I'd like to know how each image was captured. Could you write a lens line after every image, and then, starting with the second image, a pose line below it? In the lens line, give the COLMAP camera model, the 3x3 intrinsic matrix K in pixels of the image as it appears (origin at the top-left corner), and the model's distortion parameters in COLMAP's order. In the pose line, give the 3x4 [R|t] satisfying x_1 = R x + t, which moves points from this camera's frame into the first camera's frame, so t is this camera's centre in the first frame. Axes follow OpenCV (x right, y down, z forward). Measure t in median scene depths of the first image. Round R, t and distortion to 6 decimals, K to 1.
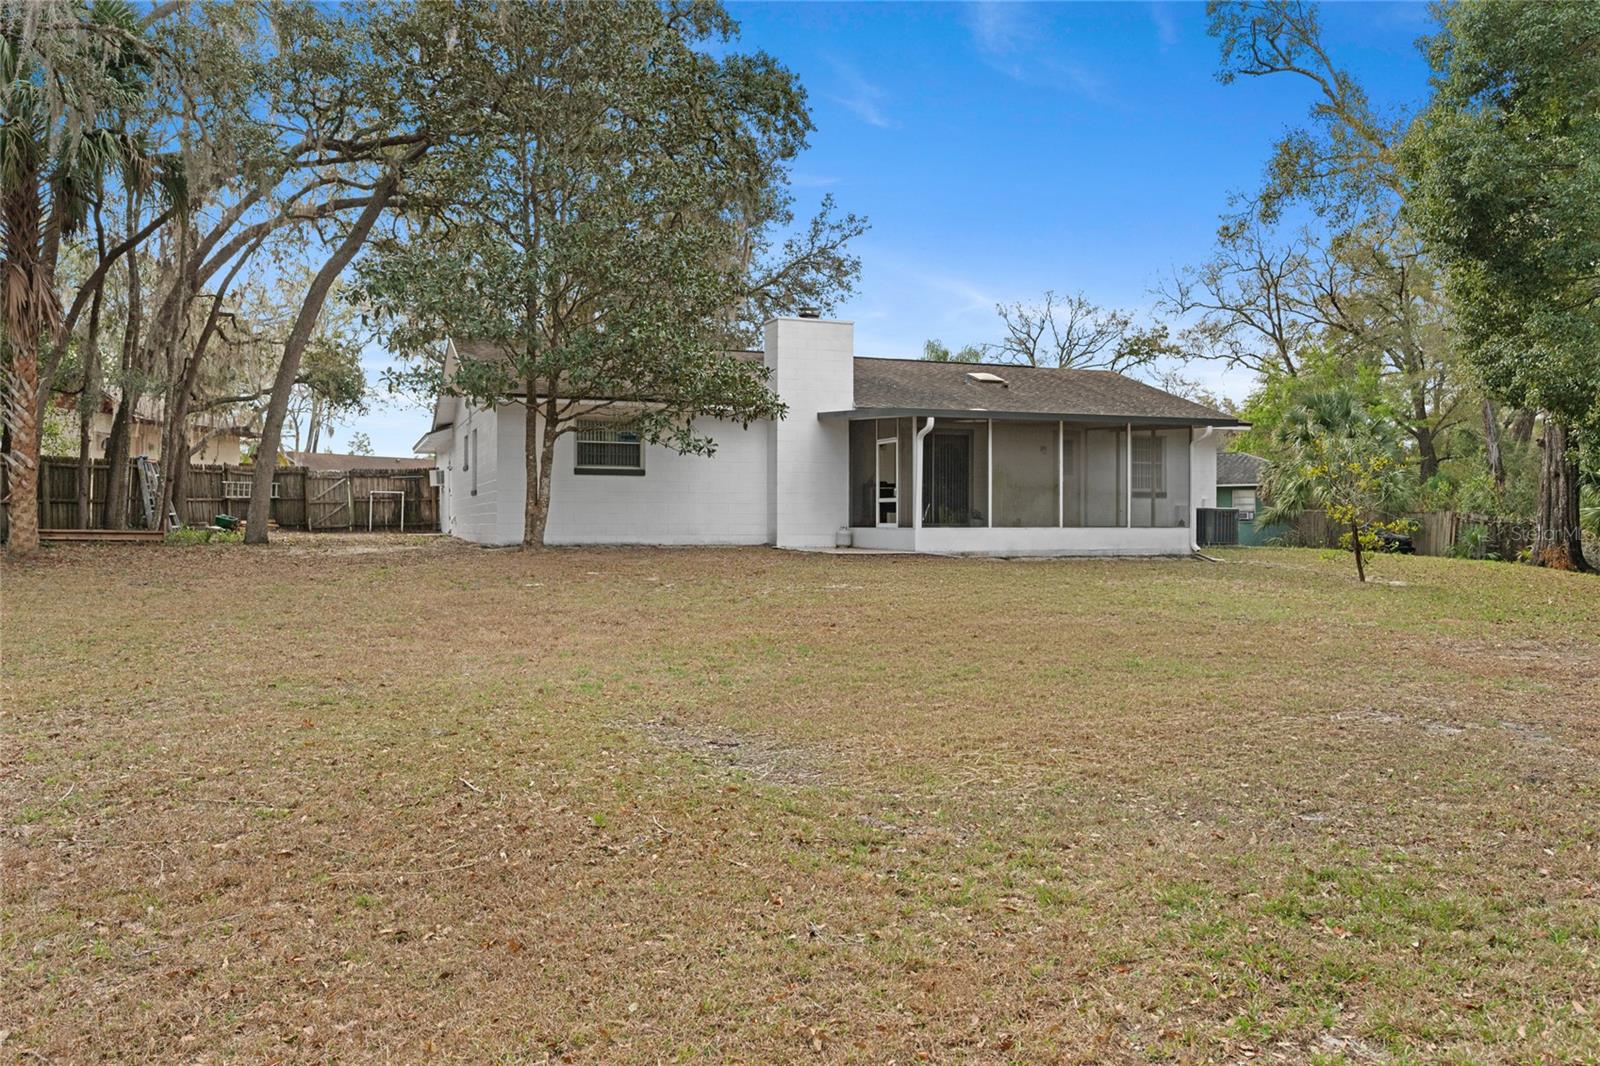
lens RADIAL K [[1207.8, 0, 800.4], [0, 1207.8, 529.2], [0, 0, 1]] dist [0.006606, 0.001074]
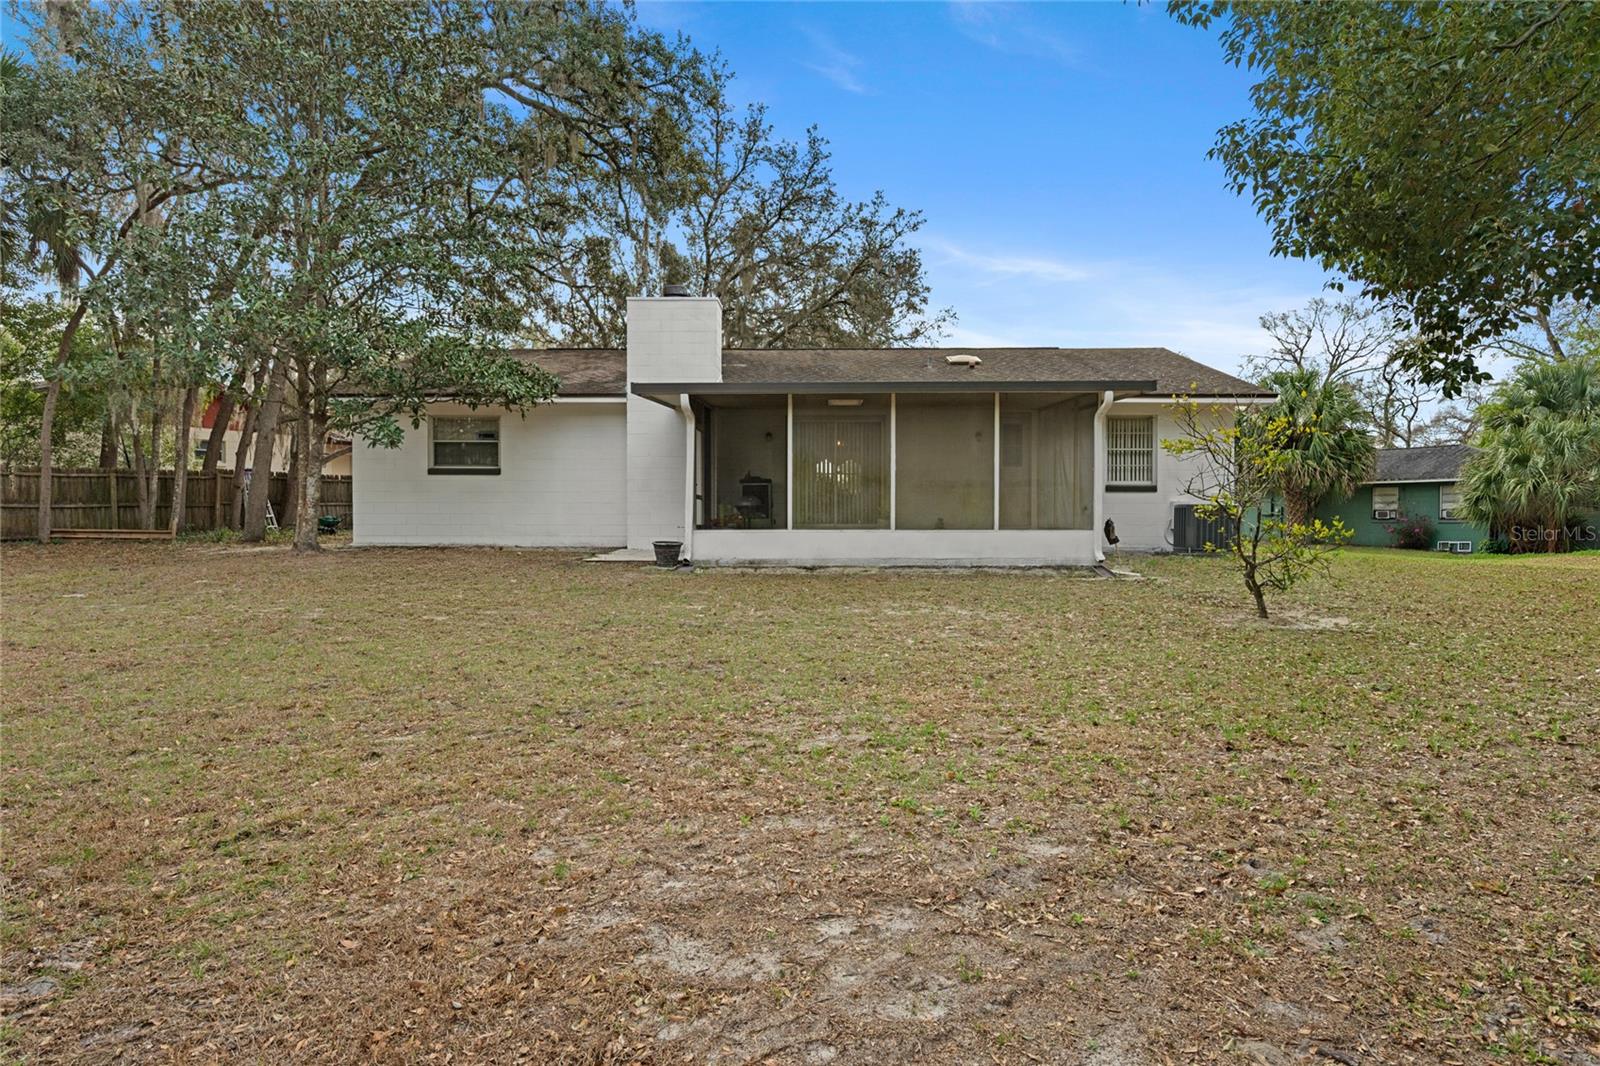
lens RADIAL K [[907.8, 0, 799.5], [0, 907.8, 538.6], [0, 0, 1]] dist [-0.005156, -0.001097]
pose [[0.925280, 0.005499, -0.379245, 0.332031], [-0.001144, 0.999931, 0.011708, -0.002020], [0.379284, -0.010399, 0.925222, 0.380777]]
